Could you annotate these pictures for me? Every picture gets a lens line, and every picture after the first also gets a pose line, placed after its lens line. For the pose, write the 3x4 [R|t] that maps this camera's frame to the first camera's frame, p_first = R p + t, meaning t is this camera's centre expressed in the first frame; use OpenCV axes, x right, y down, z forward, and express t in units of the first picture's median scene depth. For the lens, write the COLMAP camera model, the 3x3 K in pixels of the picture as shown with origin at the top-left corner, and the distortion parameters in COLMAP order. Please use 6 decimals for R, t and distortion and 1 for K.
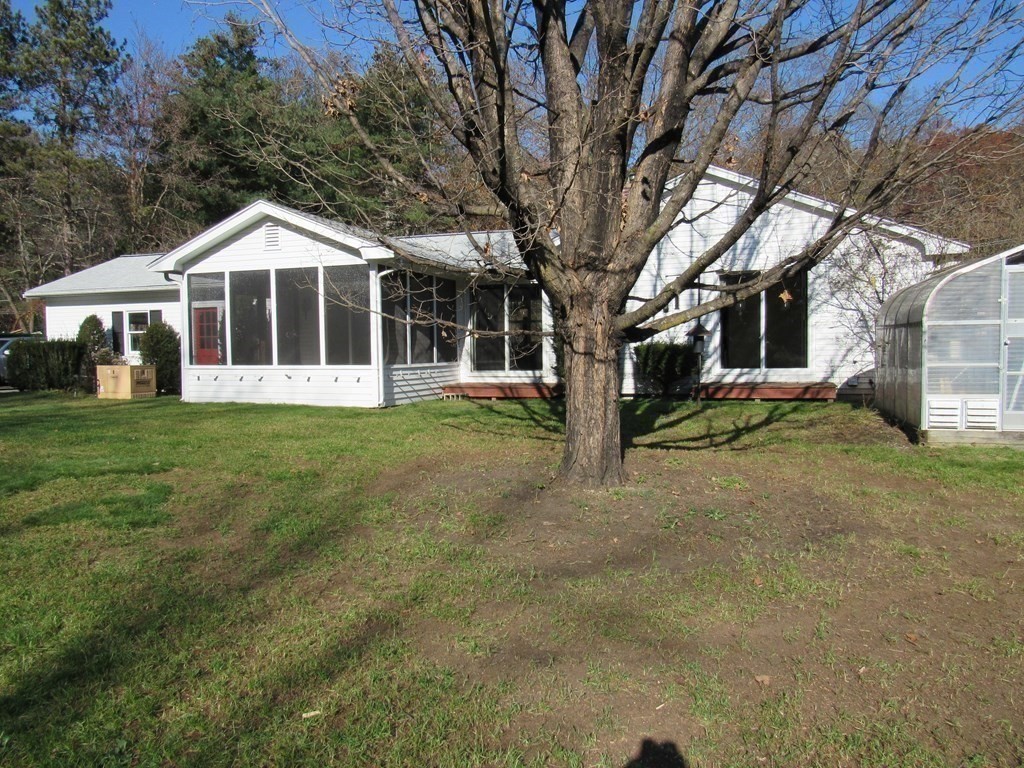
lens RADIAL K [[742.3, 0, 512.5], [0, 742.3, 382.1], [0, 0, 1]] dist [0.015620, 0.005332]
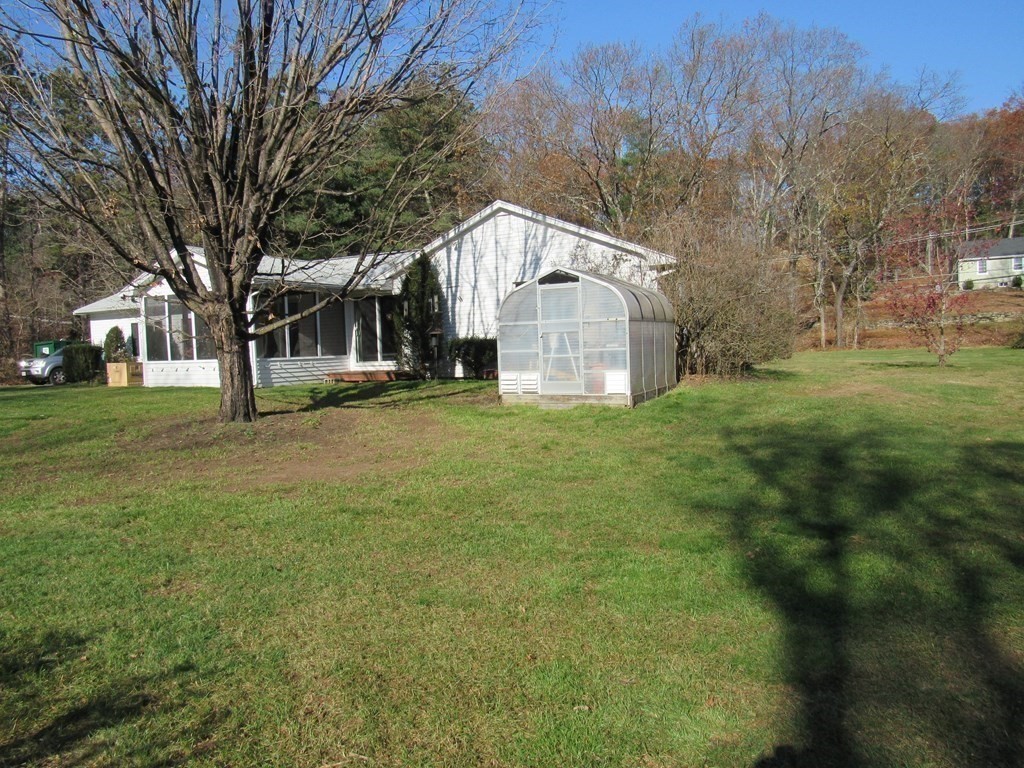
lens RADIAL K [[742.3, 0, 512.5], [0, 742.3, 382.1], [0, 0, 1]] dist [0.015620, 0.005332]
pose [[0.982830, -0.011884, -0.184129, 0.521983], [0.013519, 0.999880, 0.007625, 0.016825], [0.184016, -0.009983, 0.982873, -0.287023]]
